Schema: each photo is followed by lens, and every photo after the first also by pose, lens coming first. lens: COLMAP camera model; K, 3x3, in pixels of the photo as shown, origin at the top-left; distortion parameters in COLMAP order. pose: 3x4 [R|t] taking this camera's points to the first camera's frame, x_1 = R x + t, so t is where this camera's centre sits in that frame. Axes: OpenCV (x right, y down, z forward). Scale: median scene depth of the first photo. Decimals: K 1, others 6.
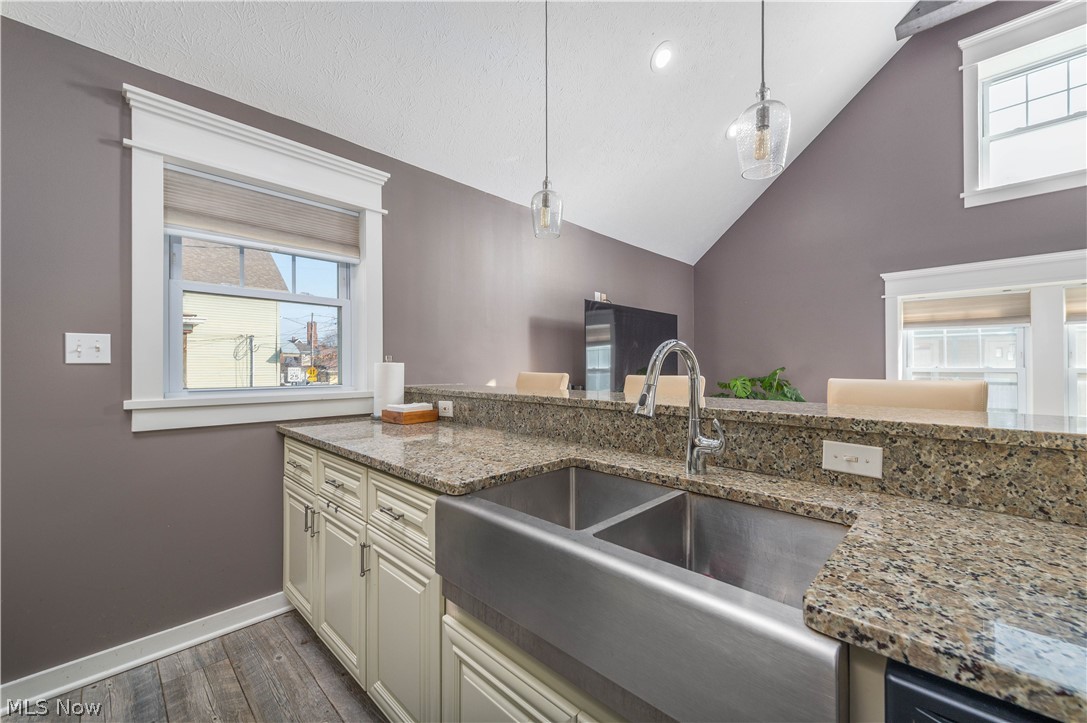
lens RADIAL K [[434.8, 0, 562.9], [0, 434.8, 357.9], [0, 0, 1]] dist [0.009658, -0.000997]
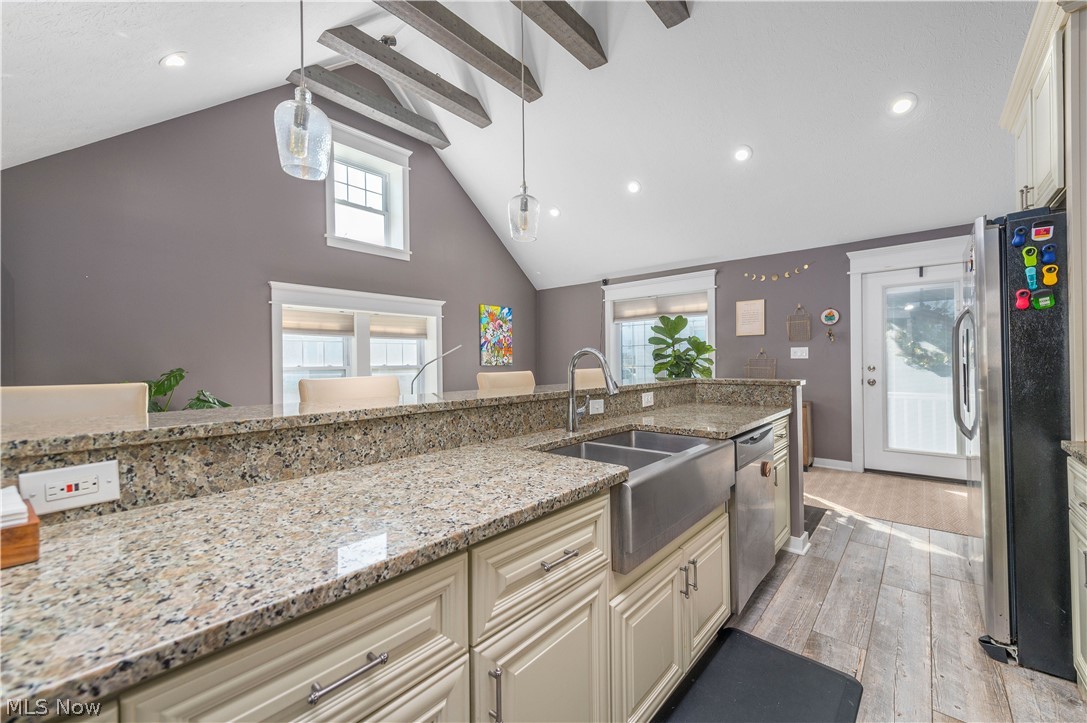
lens RADIAL K [[434.8, 0, 562.1], [0, 434.8, 352.6], [0, 0, 1]] dist [0.009658, -0.000997]
pose [[-0.076923, 0.023374, 0.996763, -0.915141], [-0.008294, 0.999676, -0.024083, 0.010791], [-0.997003, -0.010120, -0.076704, 0.837711]]
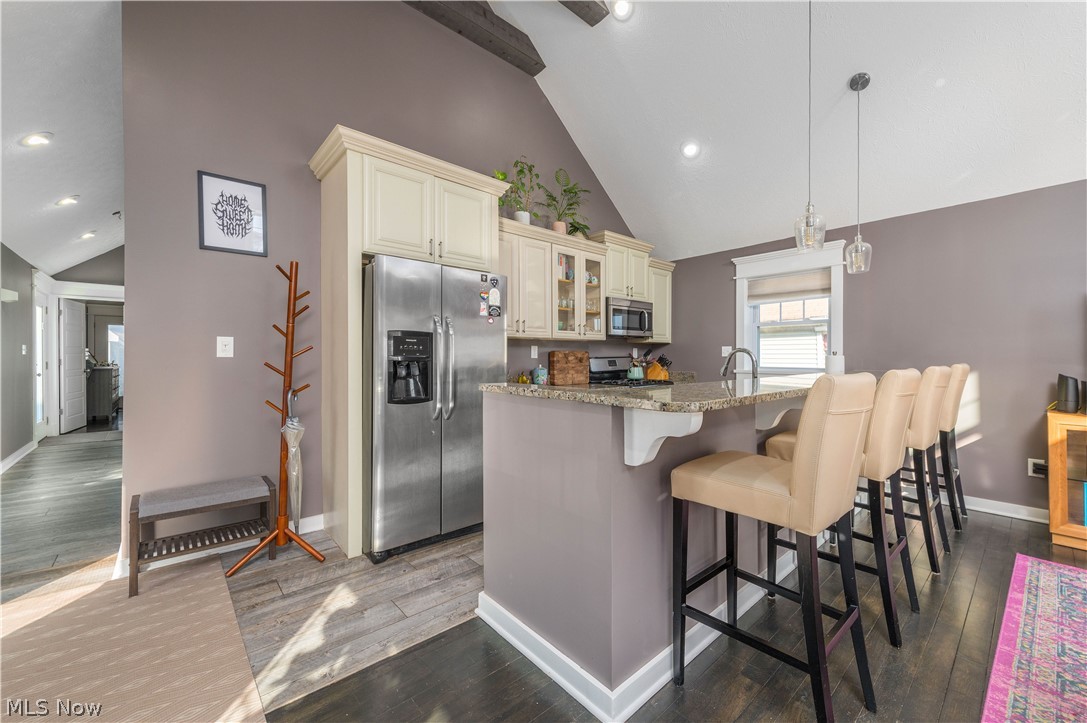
lens RADIAL K [[434.8, 0, 546.9], [0, 434.8, 359.3], [0, 0, 1]] dist [0.009658, -0.000997]
pose [[-0.098869, 0.004764, -0.995089, 2.087747], [0.018055, 0.999833, 0.002993, 0.000888], [0.994937, -0.017671, -0.098938, 0.071520]]
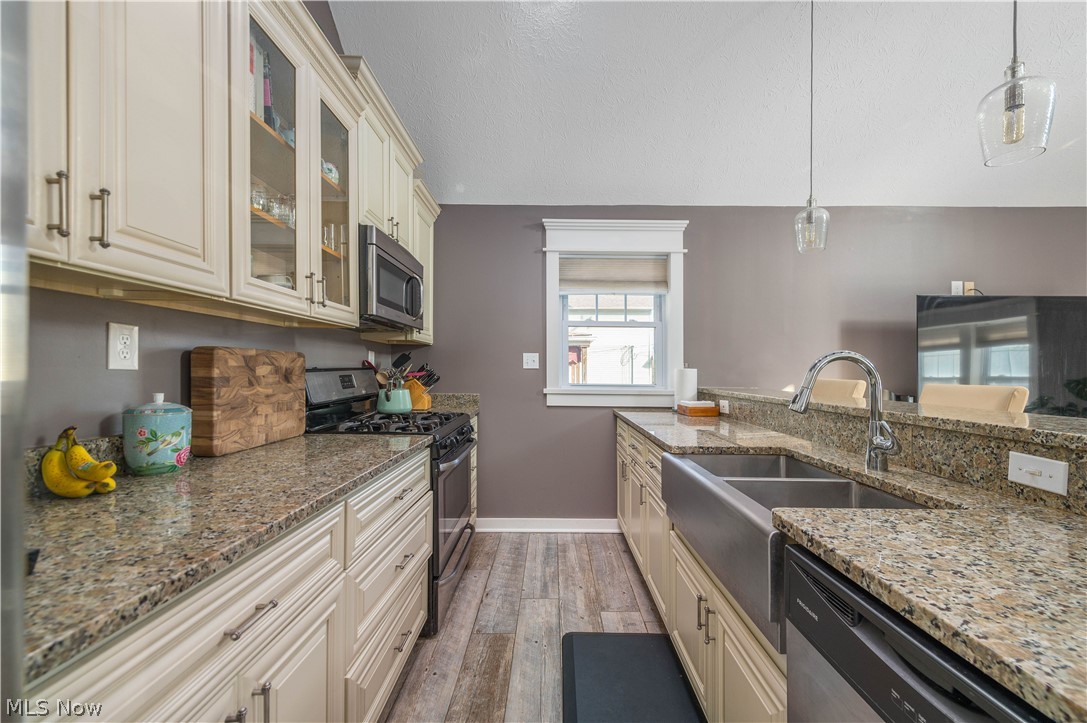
lens RADIAL K [[434.8, 0, 548.4], [0, 434.8, 366.7], [0, 0, 1]] dist [0.009658, -0.000997]
pose [[0.682467, 0.000496, -0.730916, 0.393621], [0.005022, 0.999973, 0.005367, -0.005948], [0.730899, -0.007333, 0.682446, -0.265049]]
